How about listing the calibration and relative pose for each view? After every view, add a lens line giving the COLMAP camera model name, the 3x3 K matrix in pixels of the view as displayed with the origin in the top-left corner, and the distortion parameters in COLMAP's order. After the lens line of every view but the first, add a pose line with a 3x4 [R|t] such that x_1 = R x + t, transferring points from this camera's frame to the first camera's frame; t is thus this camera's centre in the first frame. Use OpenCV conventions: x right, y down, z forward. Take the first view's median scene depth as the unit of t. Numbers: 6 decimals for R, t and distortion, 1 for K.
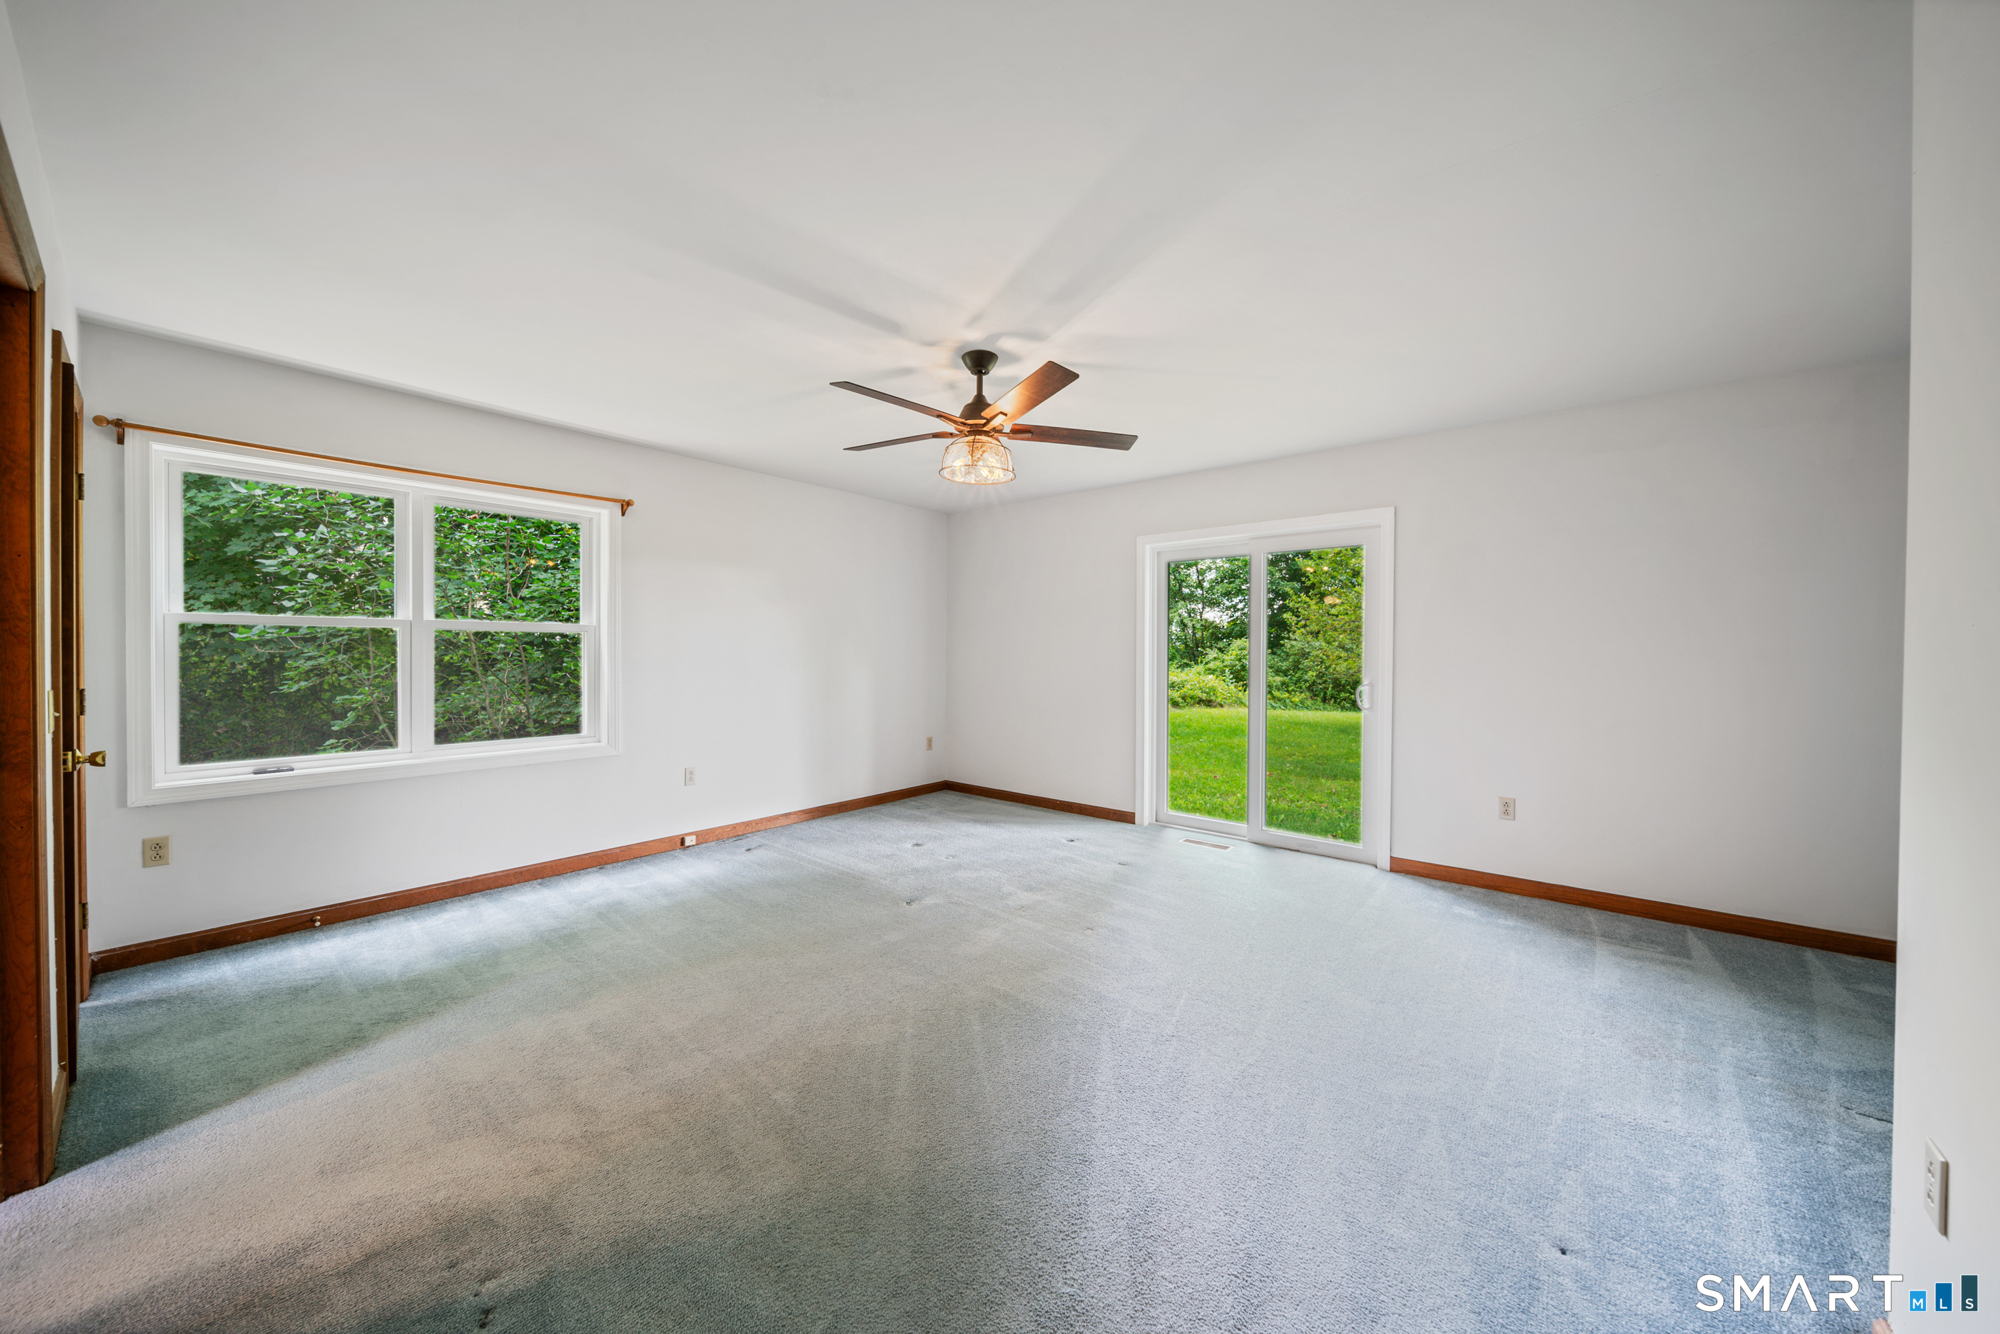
lens RADIAL K [[703.6, 0, 994.4], [0, 703.6, 659.6], [0, 0, 1]] dist [0.008697, -0.000272]
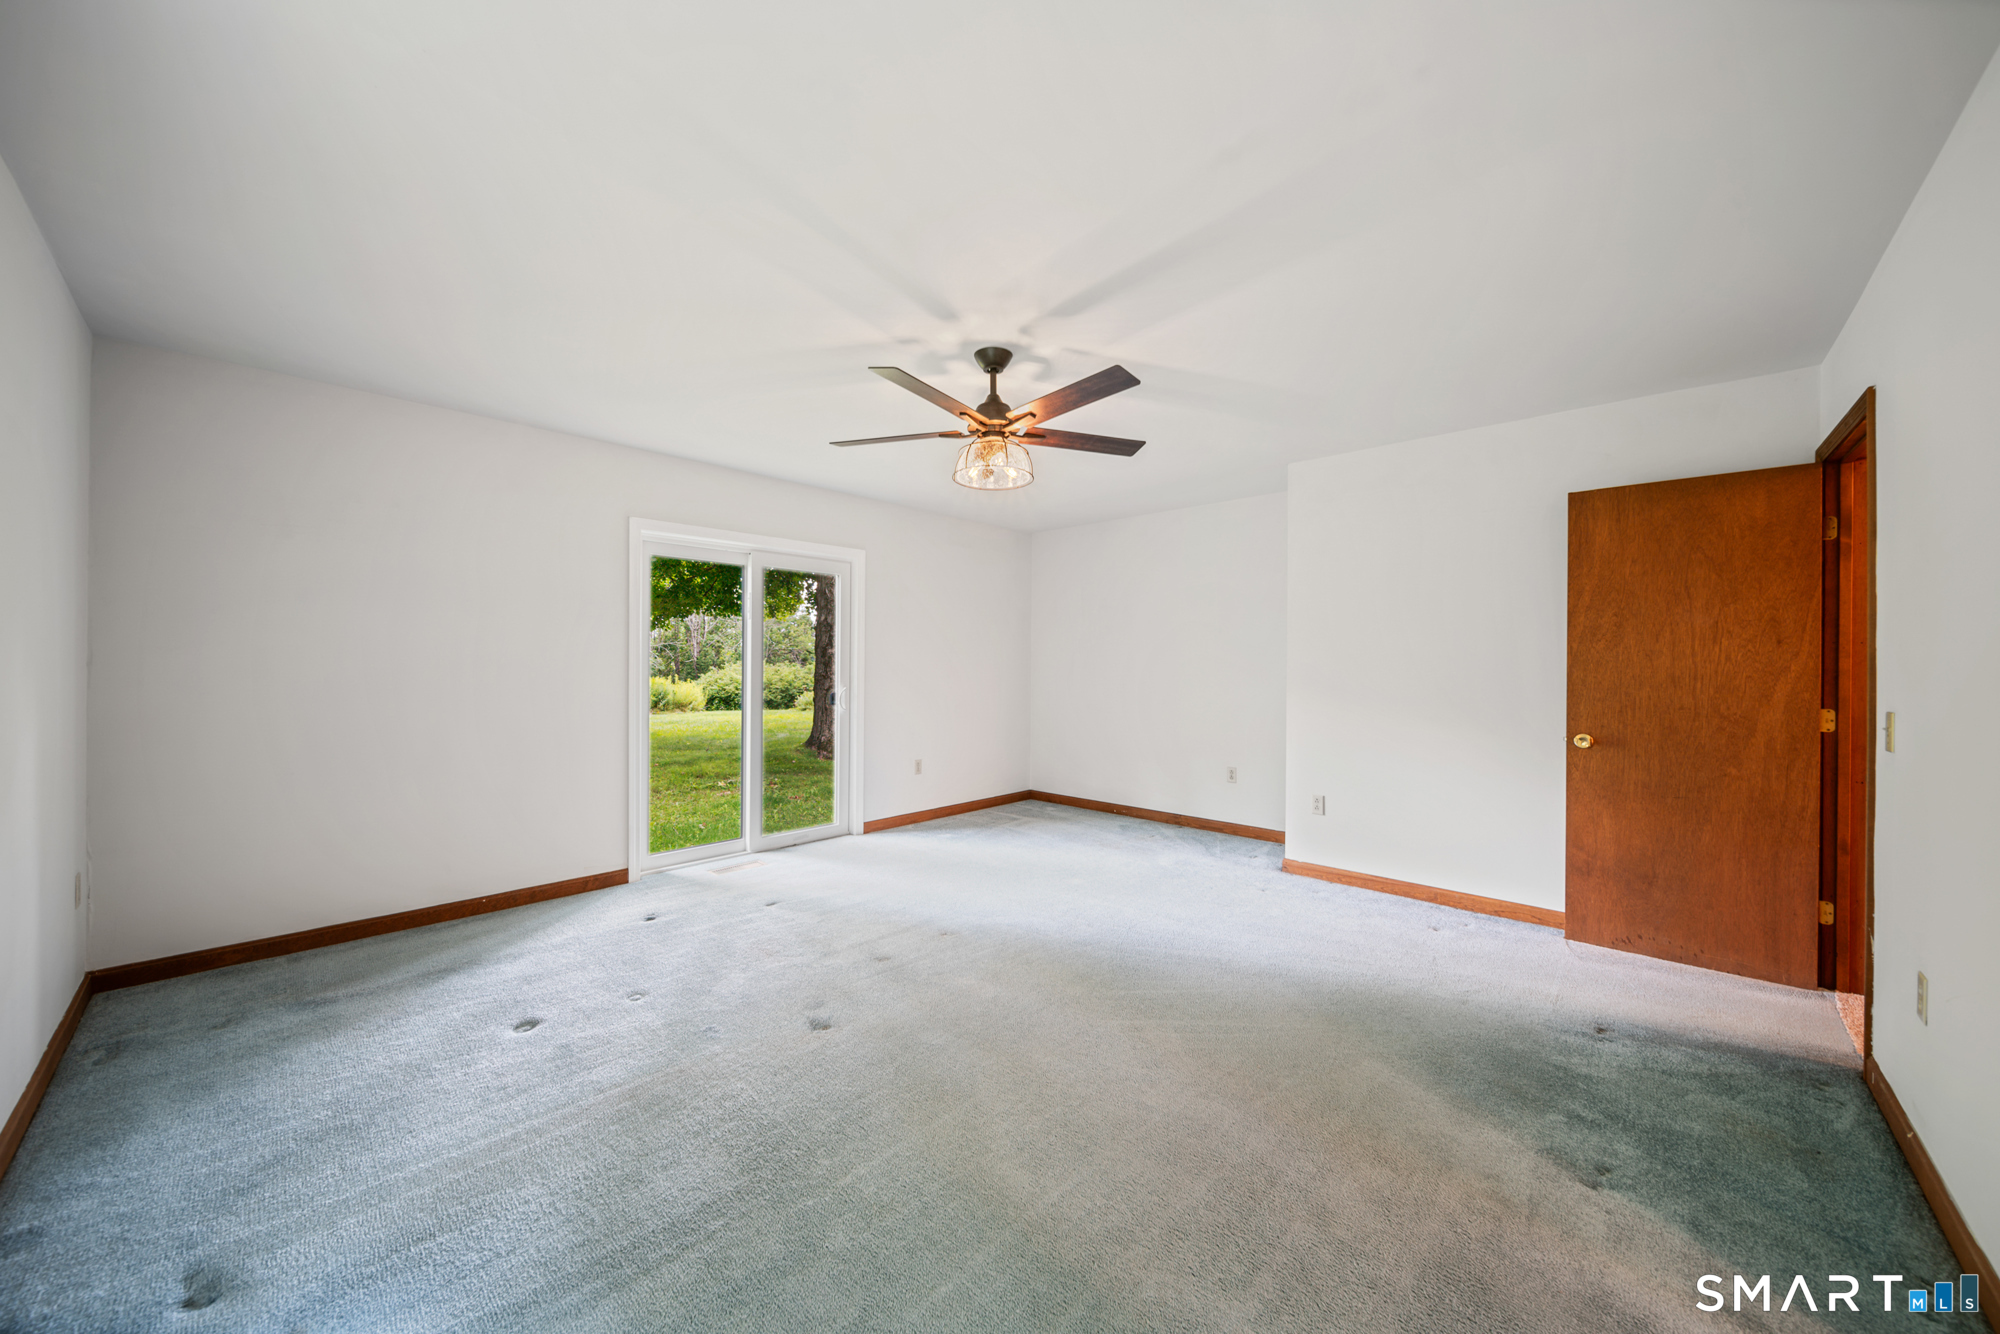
lens RADIAL K [[703.6, 0, 994.3], [0, 703.6, 663.3], [0, 0, 1]] dist [0.008697, -0.000272]
pose [[0.063636, -0.004420, 0.997963, -0.662720], [0.007053, 0.999967, 0.003979, -0.012668], [-0.997948, 0.006785, 0.063665, 0.645272]]
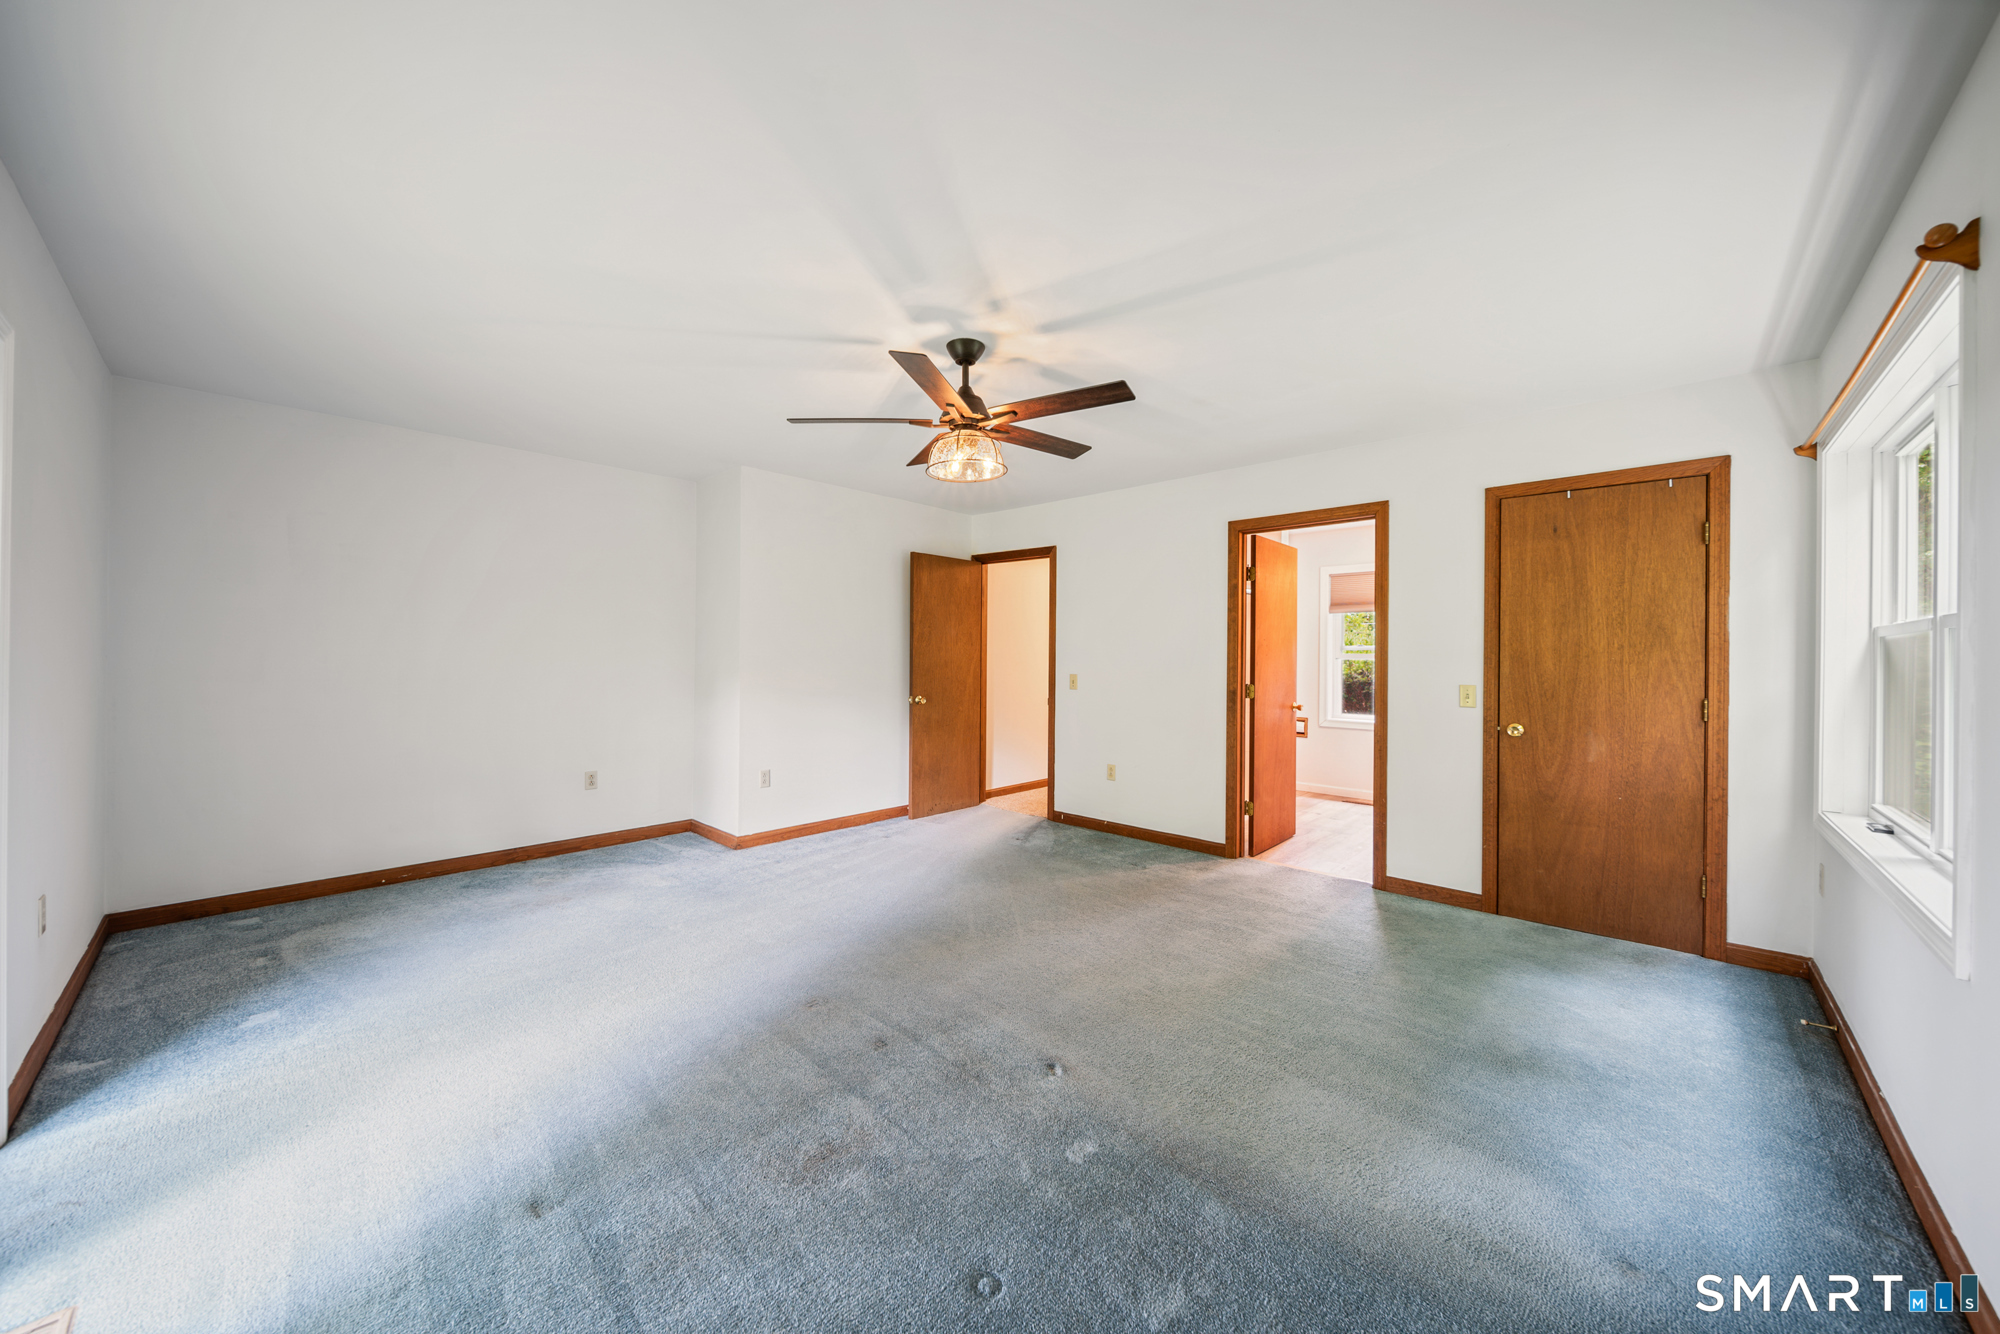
lens RADIAL K [[703.6, 0, 995.0], [0, 703.6, 657.8], [0, 0, 1]] dist [0.008697, -0.000272]
pose [[-0.997779, -0.013365, 0.065255, -0.087072], [-0.012481, 0.999825, 0.013927, -0.018274], [-0.065430, 0.013082, -0.997771, 1.330840]]
